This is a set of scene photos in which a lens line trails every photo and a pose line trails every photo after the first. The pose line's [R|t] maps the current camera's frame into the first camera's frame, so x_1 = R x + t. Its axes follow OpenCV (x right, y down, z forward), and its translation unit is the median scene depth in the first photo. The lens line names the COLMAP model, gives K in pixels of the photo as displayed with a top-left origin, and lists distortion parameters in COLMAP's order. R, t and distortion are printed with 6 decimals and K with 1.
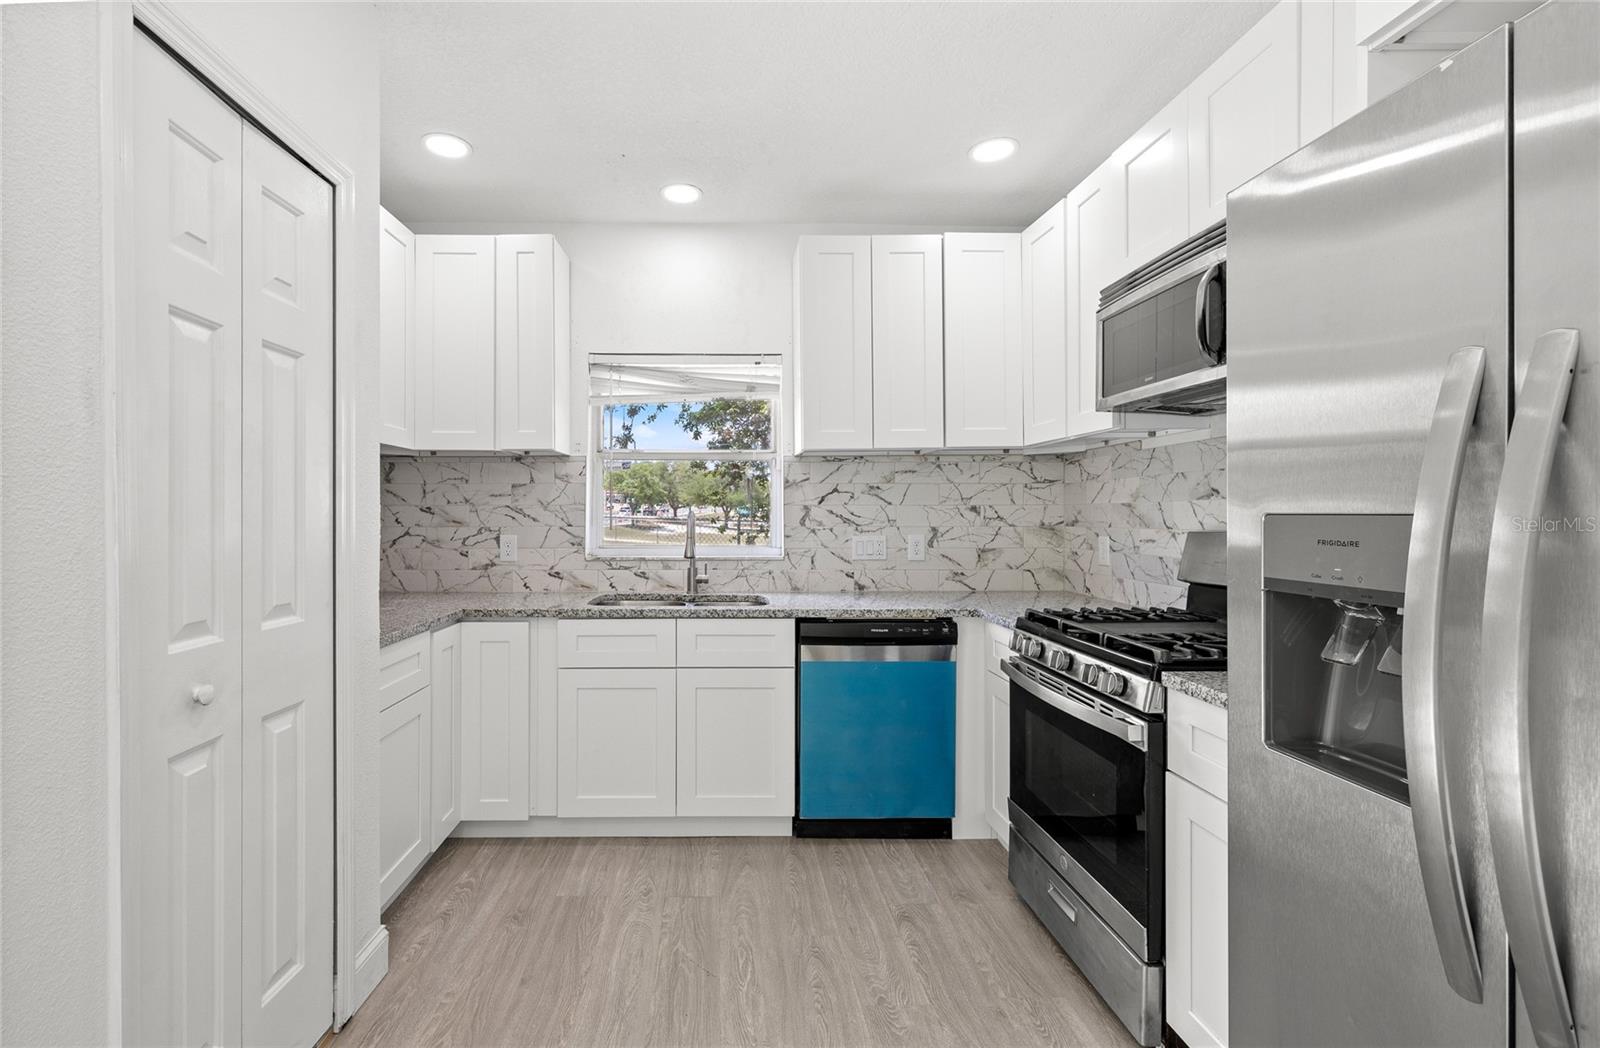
lens RADIAL K [[728.8, 0, 730.5], [0, 728.8, 516.1], [0, 0, 1]] dist [0.000218, 0.001117]
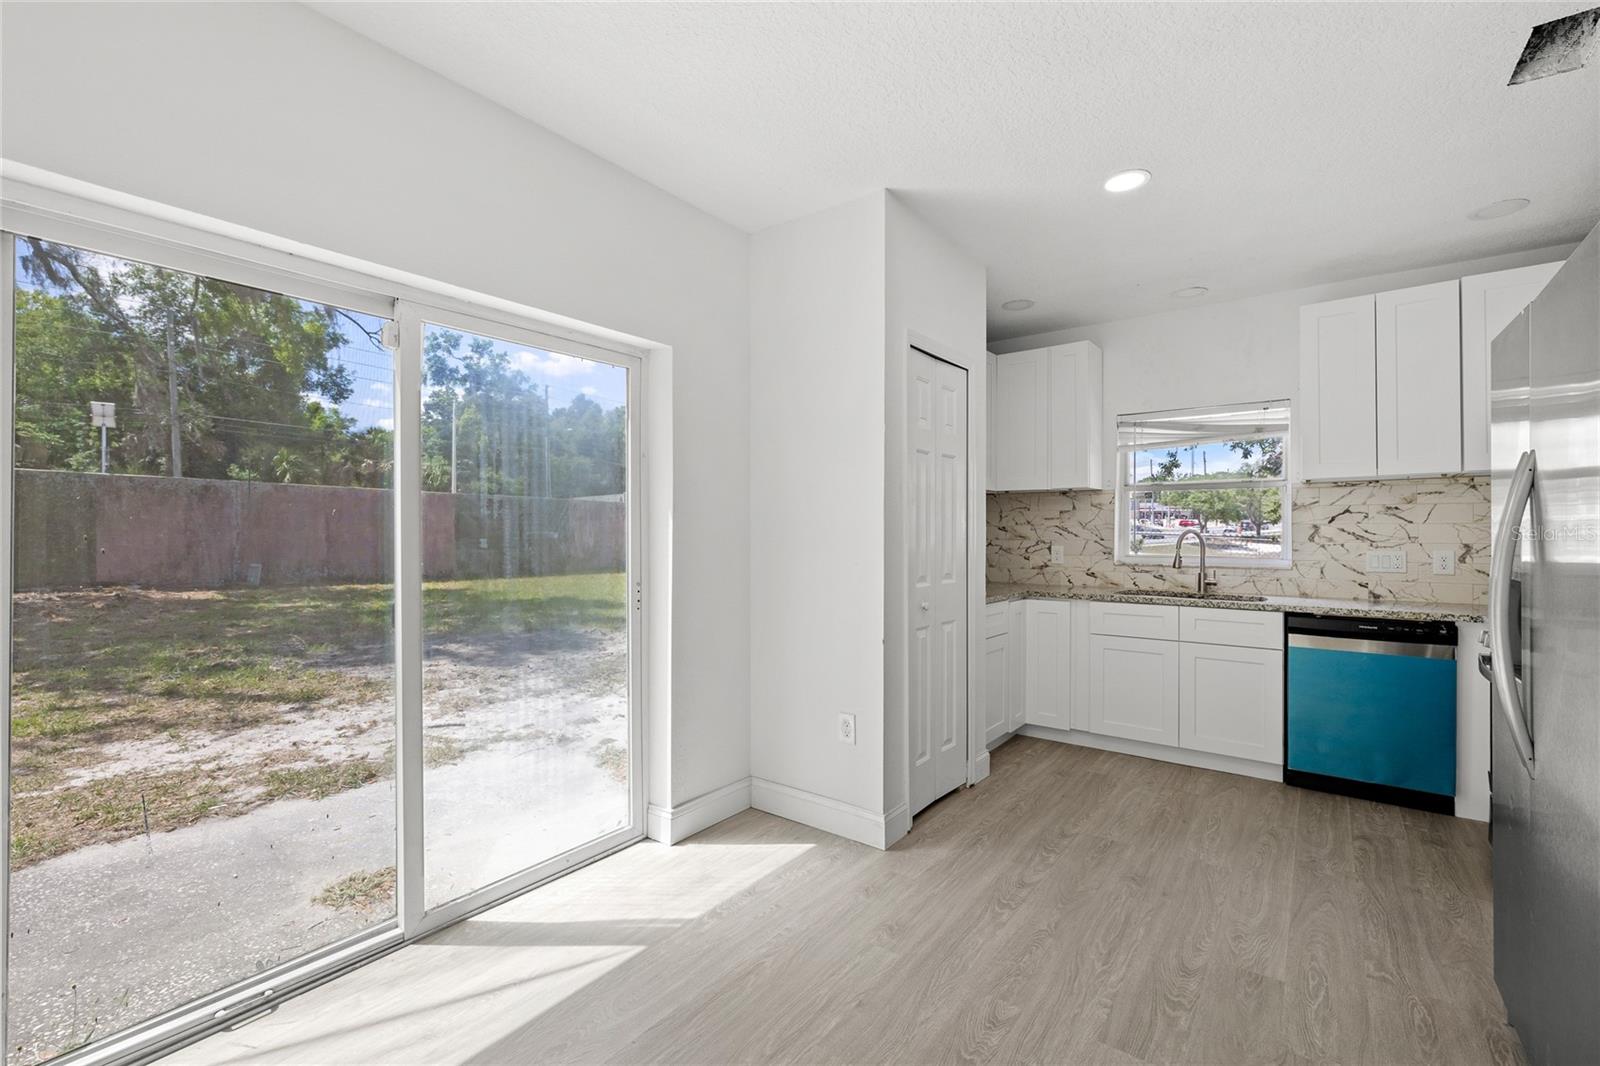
lens RADIAL K [[704.2, 0, 782.1], [0, 704.2, 533.0], [0, 0, 1]] dist [0.002666, 0.000603]
pose [[0.781552, 0.002014, -0.623837, 0.166184], [-0.001849, 0.999998, 0.000911, -0.000050], [0.623838, 0.000442, 0.781554, -0.512488]]
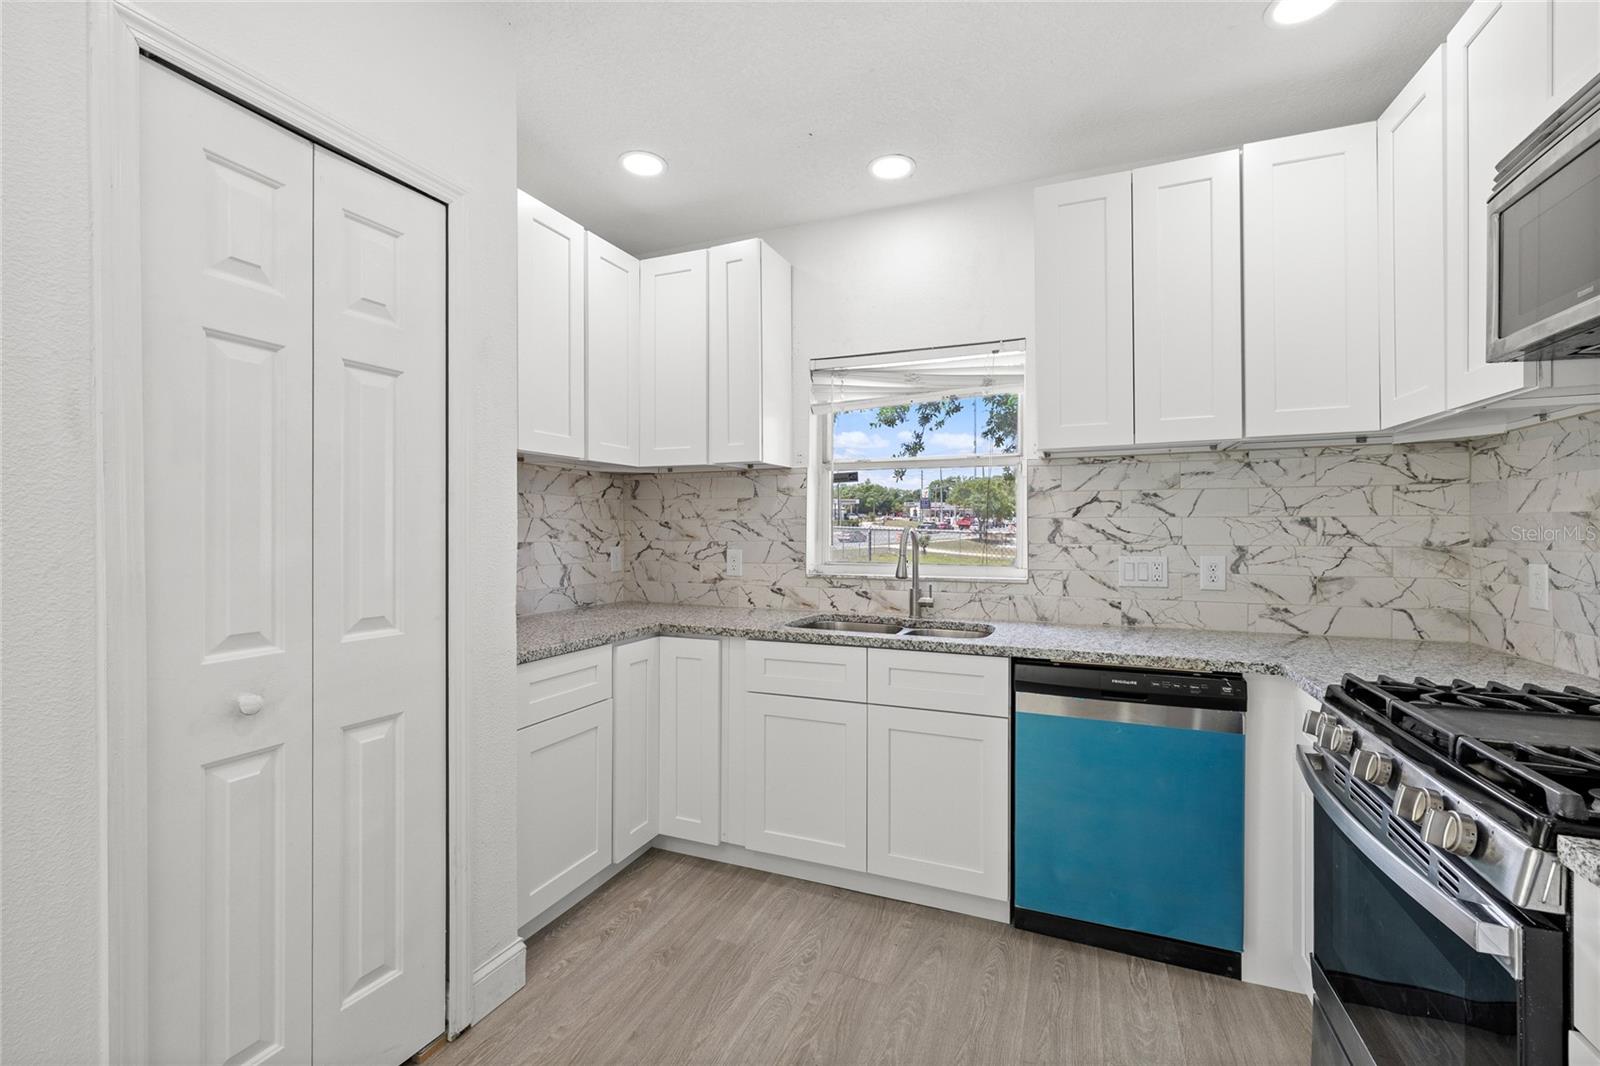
lens RADIAL K [[693.3, 0, 783.1], [0, 693.3, 530.1], [0, 0, 1]] dist [0.001215, 0.000614]
pose [[0.913625, 0.001447, -0.406556, 0.164500], [-0.001315, 0.999999, 0.000605, -0.001465], [0.406556, -0.000018, 0.913626, 0.184808]]
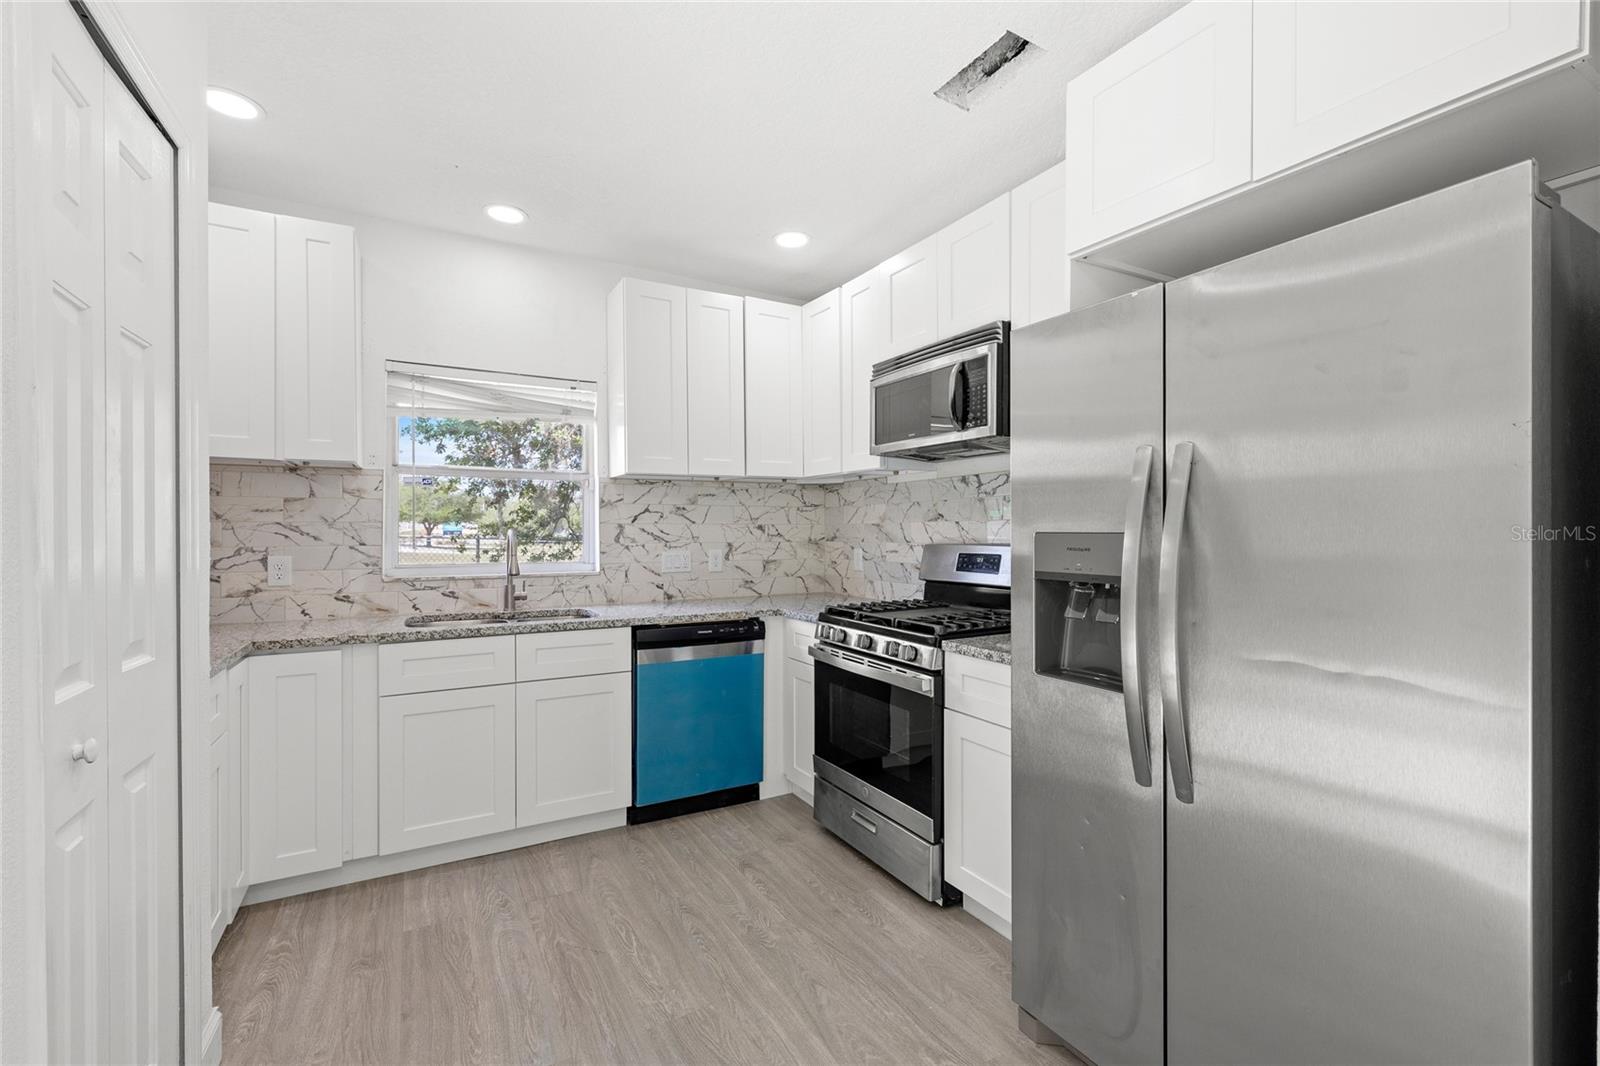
lens RADIAL K [[688.5, 0, 810.8], [0, 688.5, 534.9], [0, 0, 1]] dist [0.001776, 0.000249]
pose [[0.873796, -0.003148, 0.486283, -0.172749], [0.001709, 0.999993, 0.003403, -0.001396], [-0.486290, -0.002143, 0.873795, -0.040781]]
